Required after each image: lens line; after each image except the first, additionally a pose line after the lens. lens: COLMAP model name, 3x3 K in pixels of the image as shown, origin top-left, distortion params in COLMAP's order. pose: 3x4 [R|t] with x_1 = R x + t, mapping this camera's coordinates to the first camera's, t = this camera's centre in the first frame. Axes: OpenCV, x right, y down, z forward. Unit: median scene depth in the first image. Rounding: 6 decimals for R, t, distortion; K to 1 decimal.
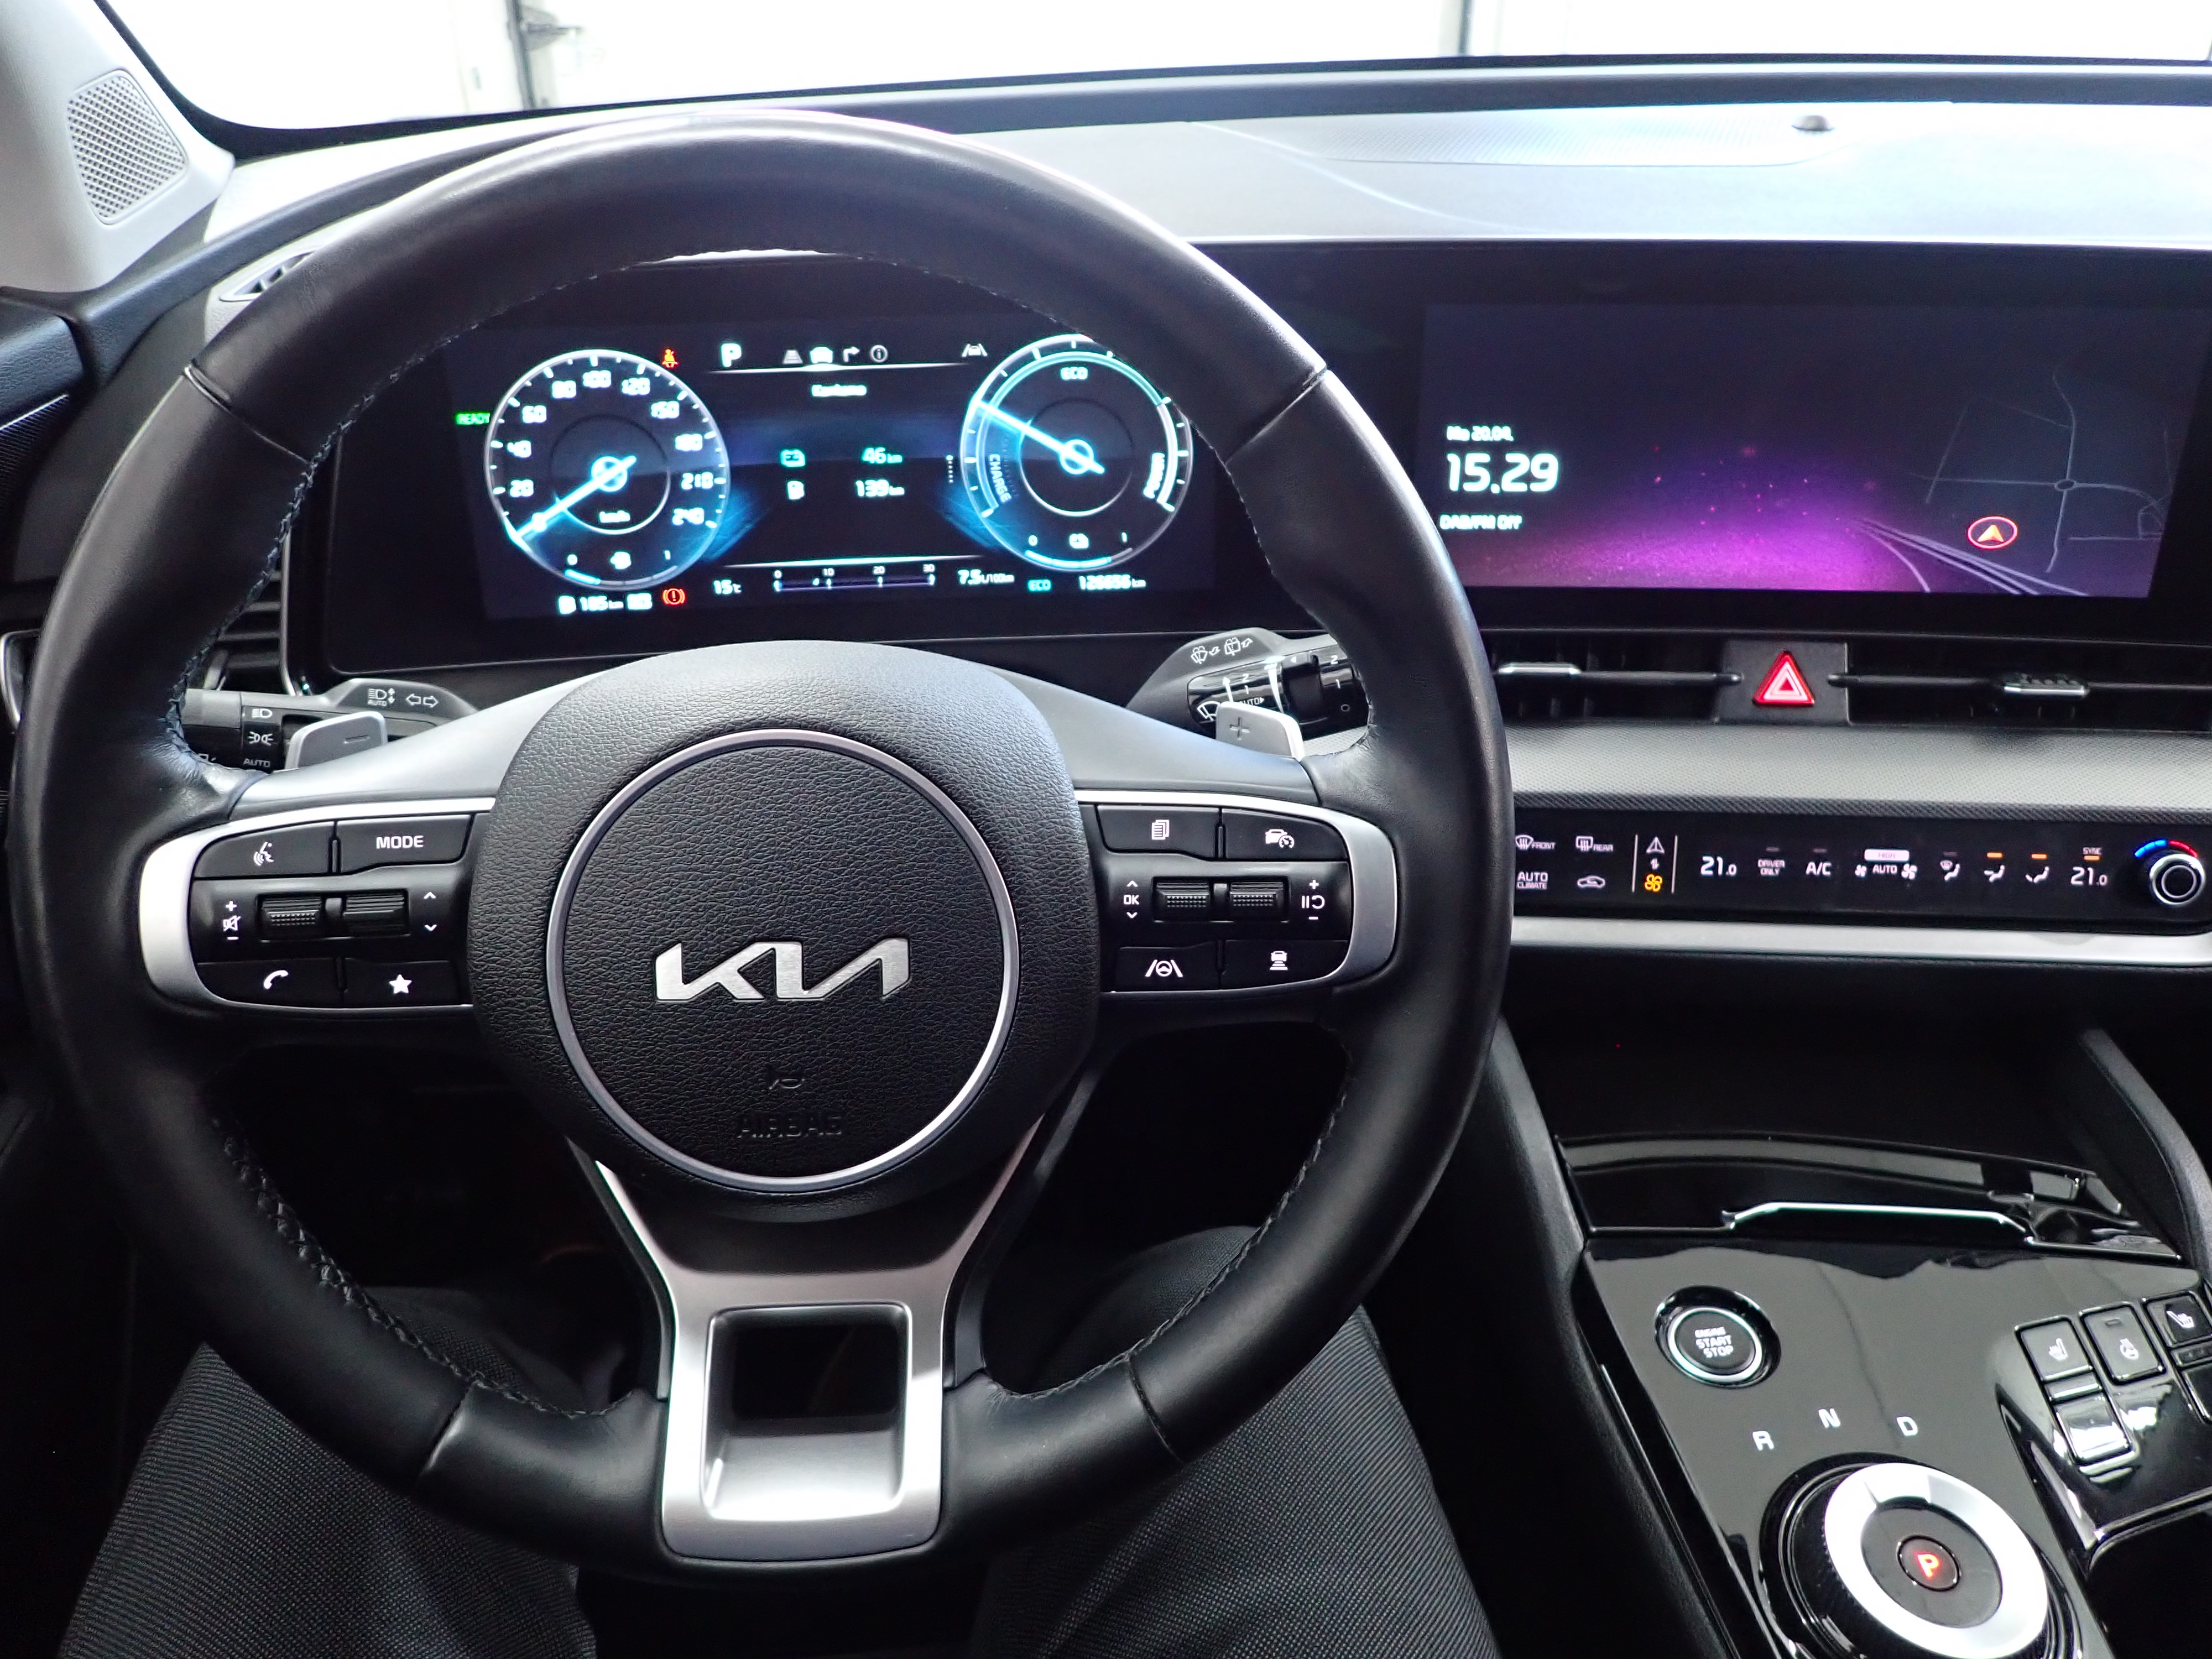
lens RADIAL K [[1618.8, 0, 1103.6], [0, 1618.8, 838.5], [0, 0, 1]] dist [-0.005458, -0.005838]
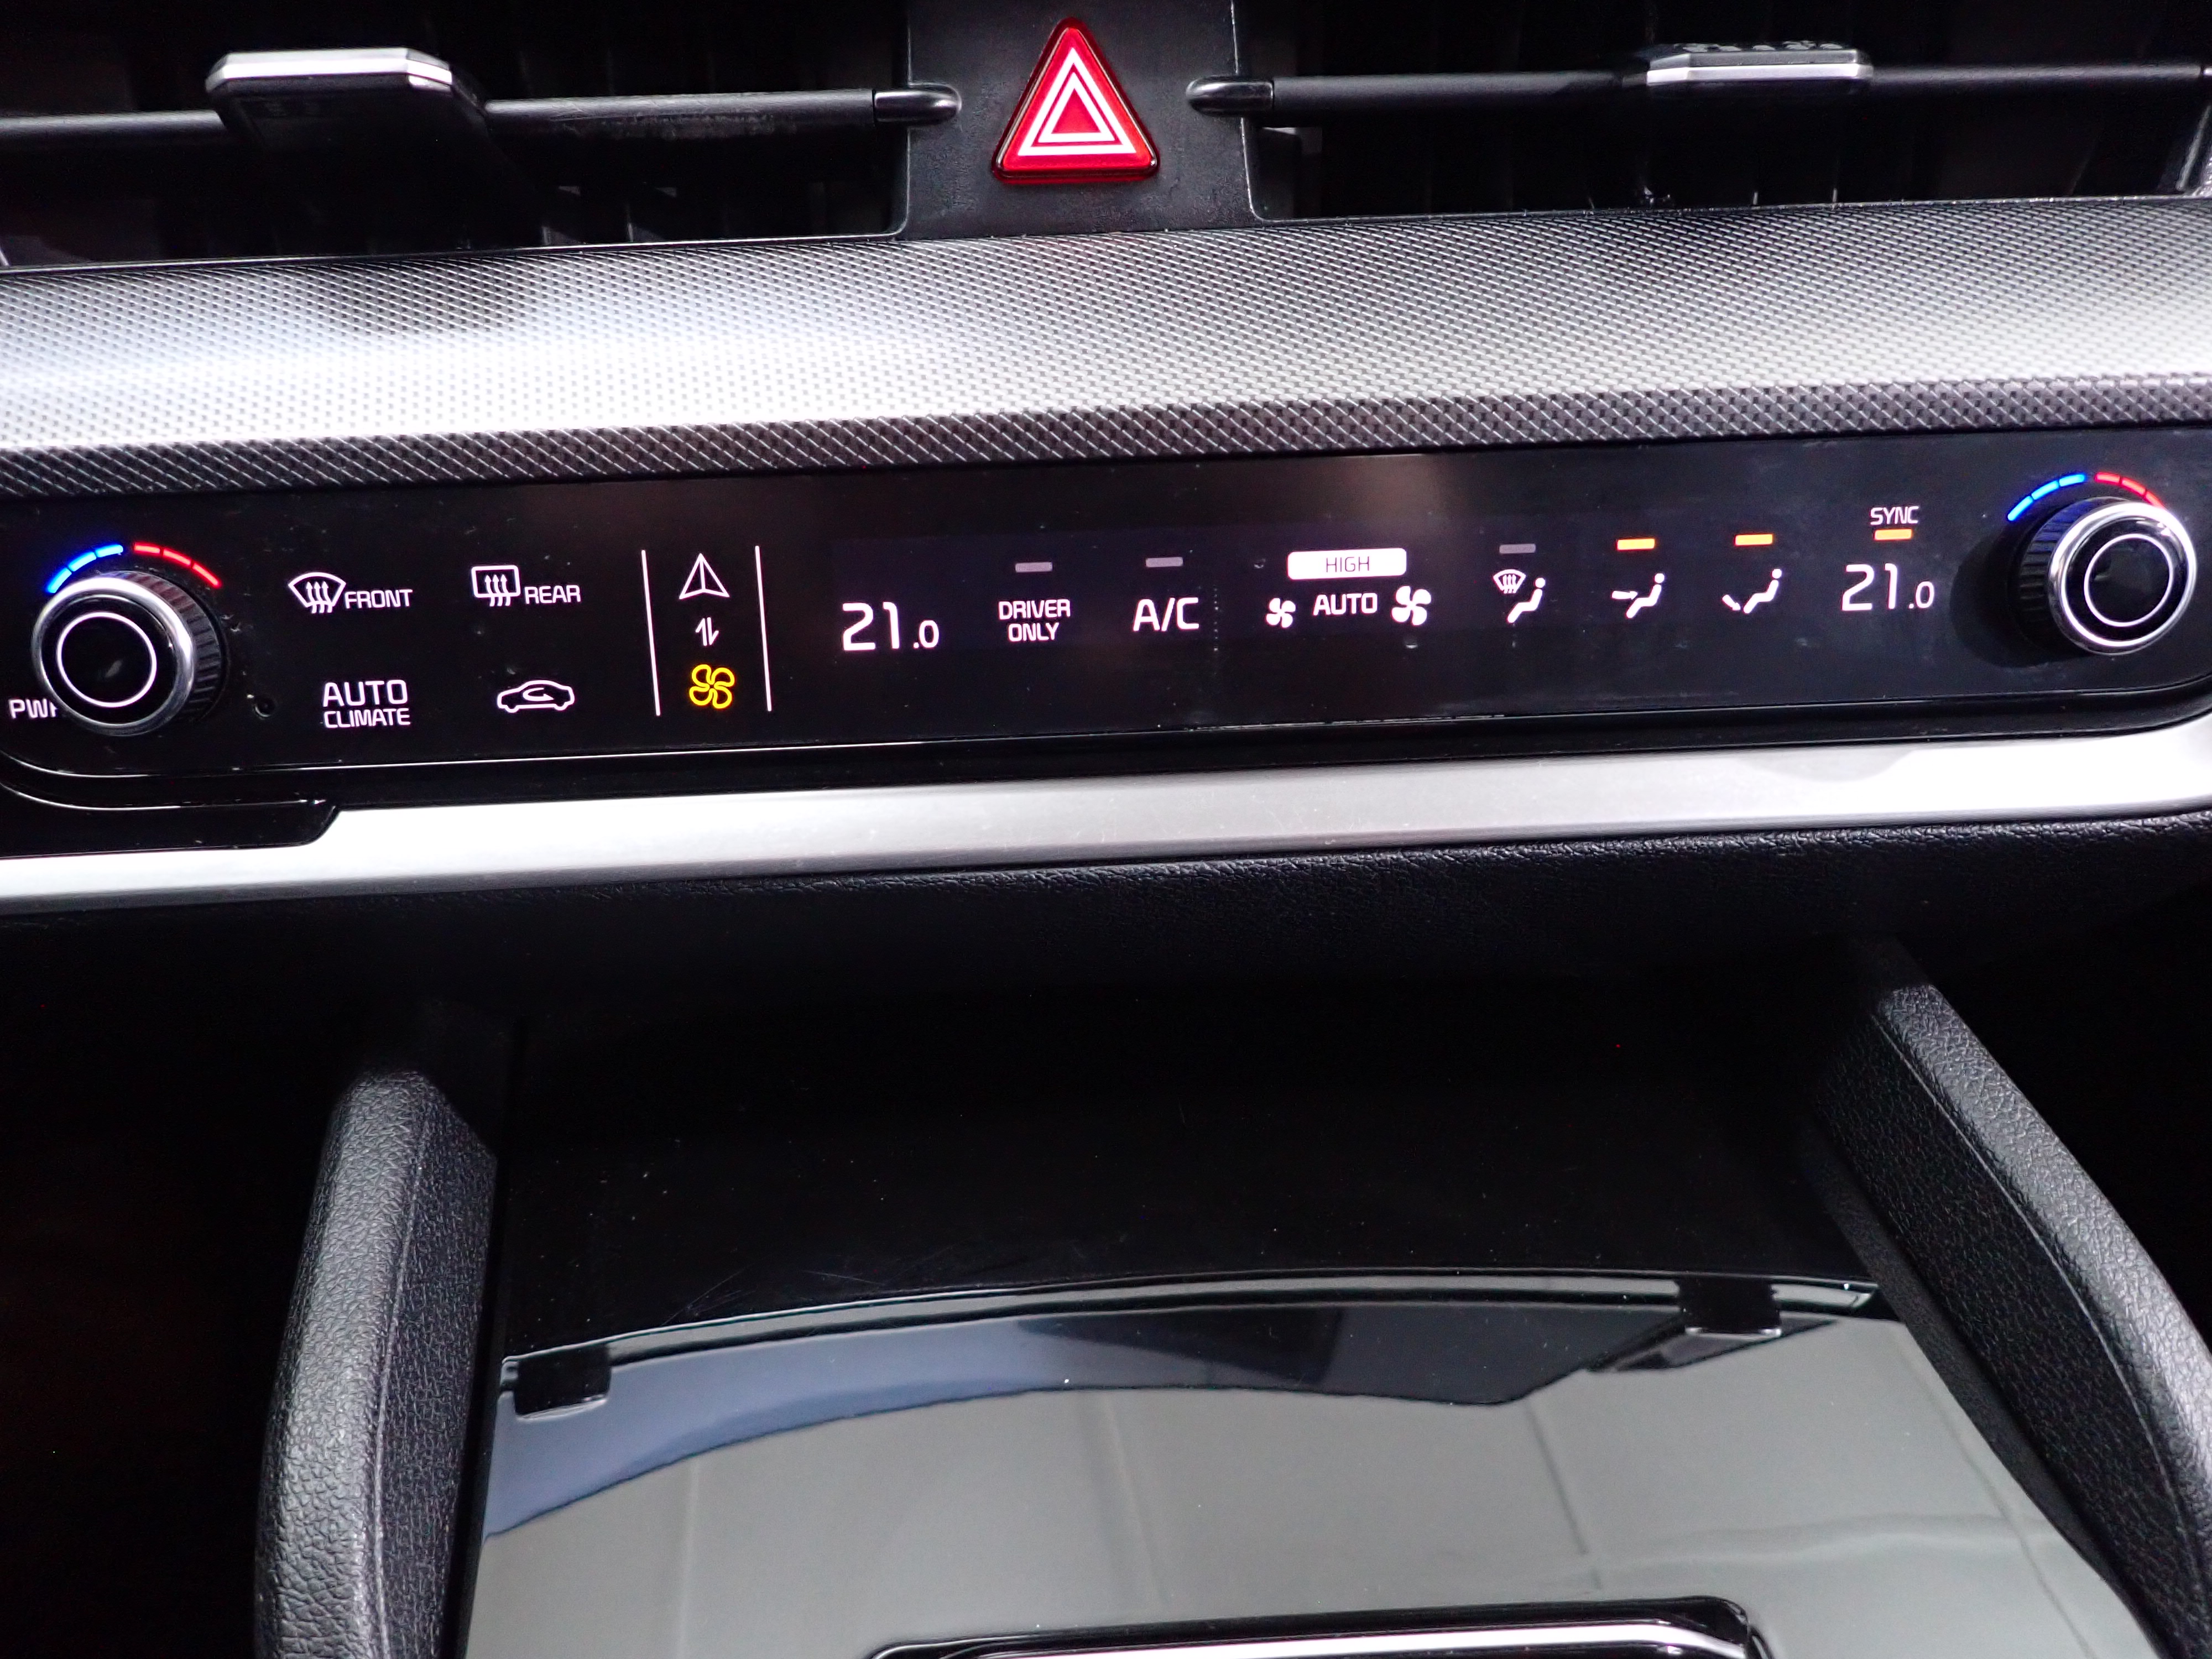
lens RADIAL K [[1618.8, 0, 1102.0], [0, 1618.8, 827.9], [0, 0, 1]] dist [-0.005458, -0.005838]
pose [[0.990807, -0.075858, 0.112016, 0.383334], [0.067240, 0.994620, 0.078805, 0.036020], [-0.117391, -0.070549, 0.990577, 0.644564]]
